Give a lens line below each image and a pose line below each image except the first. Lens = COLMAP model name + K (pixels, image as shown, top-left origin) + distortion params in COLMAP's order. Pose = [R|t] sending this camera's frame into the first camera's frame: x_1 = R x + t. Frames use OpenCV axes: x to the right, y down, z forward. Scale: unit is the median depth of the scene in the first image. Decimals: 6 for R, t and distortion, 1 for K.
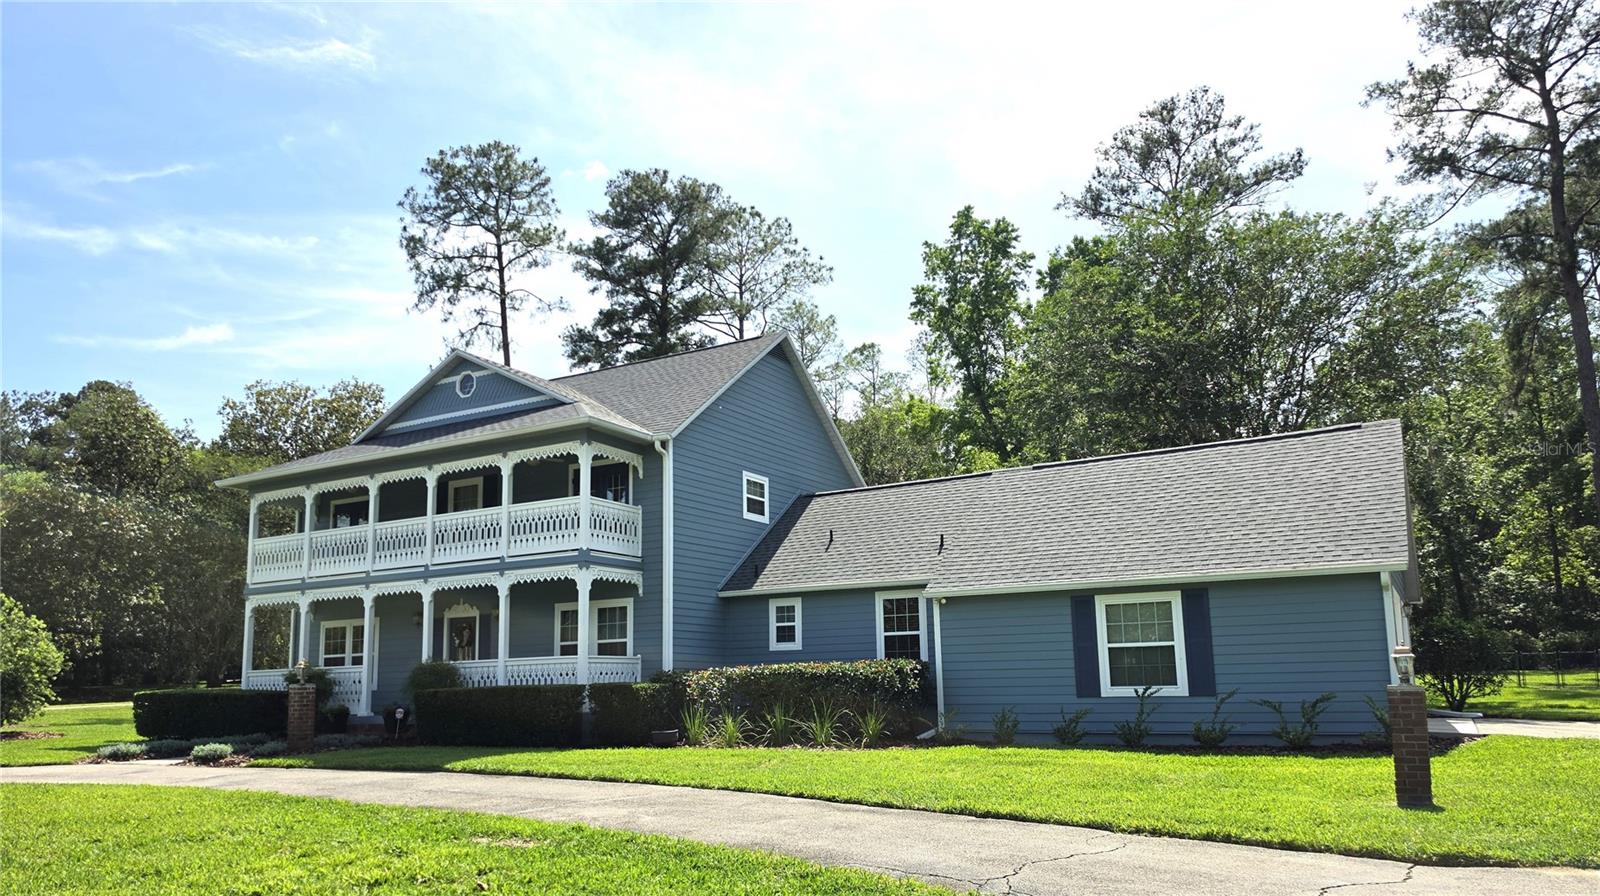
lens RADIAL K [[1081.8, 0, 799.0], [0, 1081.8, 516.6], [0, 0, 1]] dist [0.075264, -0.101316]
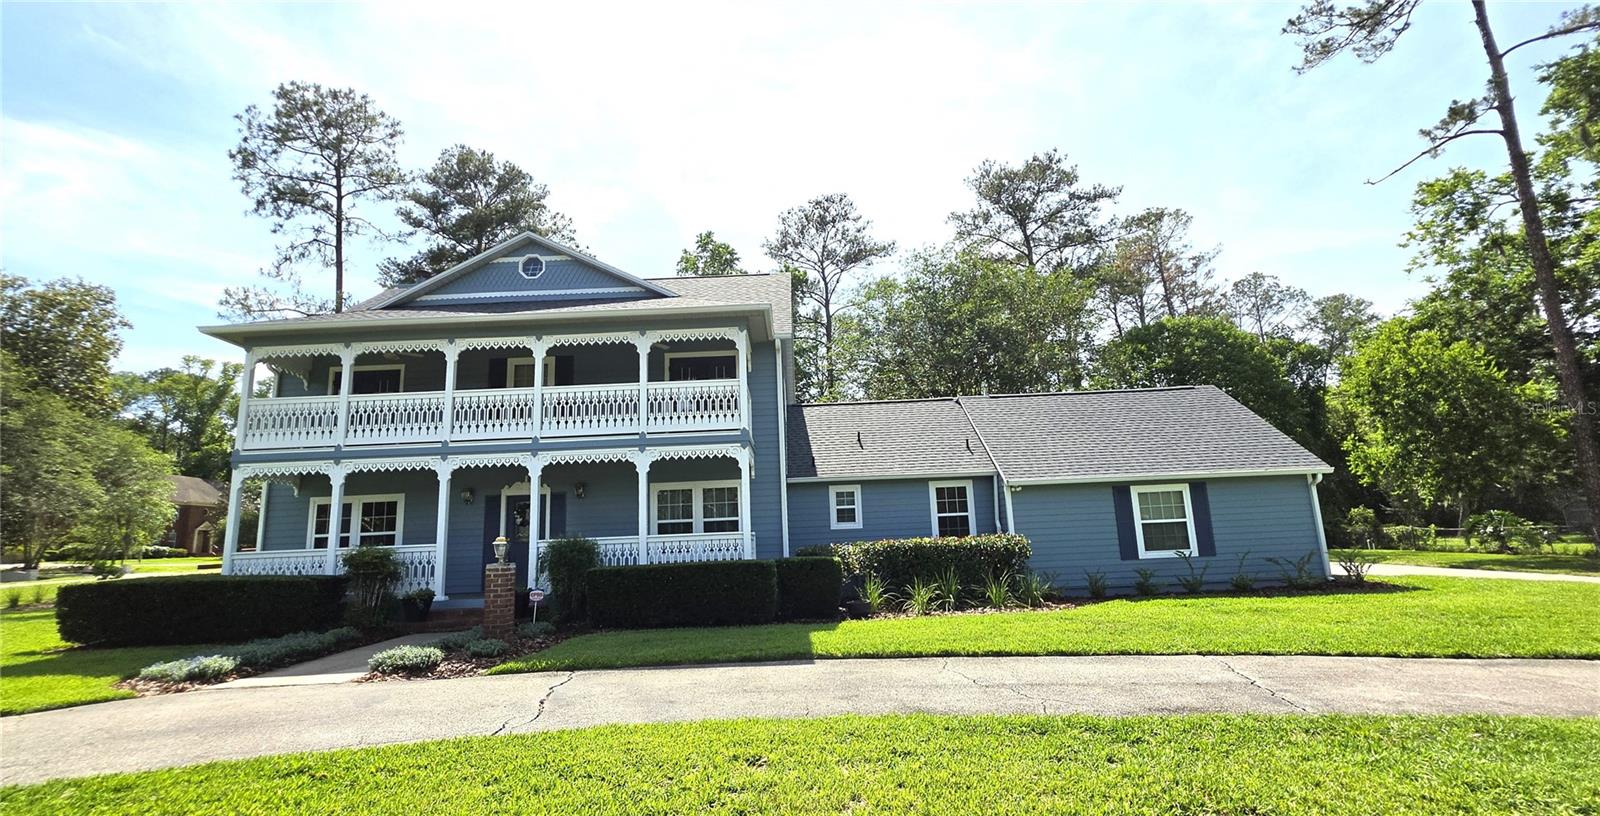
lens RADIAL K [[684.4, 0, 800.0], [0, 684.4, 408.0], [0, 0, 1]] dist [-0.023972, 0.022191]
pose [[0.868178, 0.085967, 0.488750, -0.425936], [-0.053834, 0.995384, -0.079454, 0.052411], [-0.493325, 0.042669, 0.868798, 0.358405]]
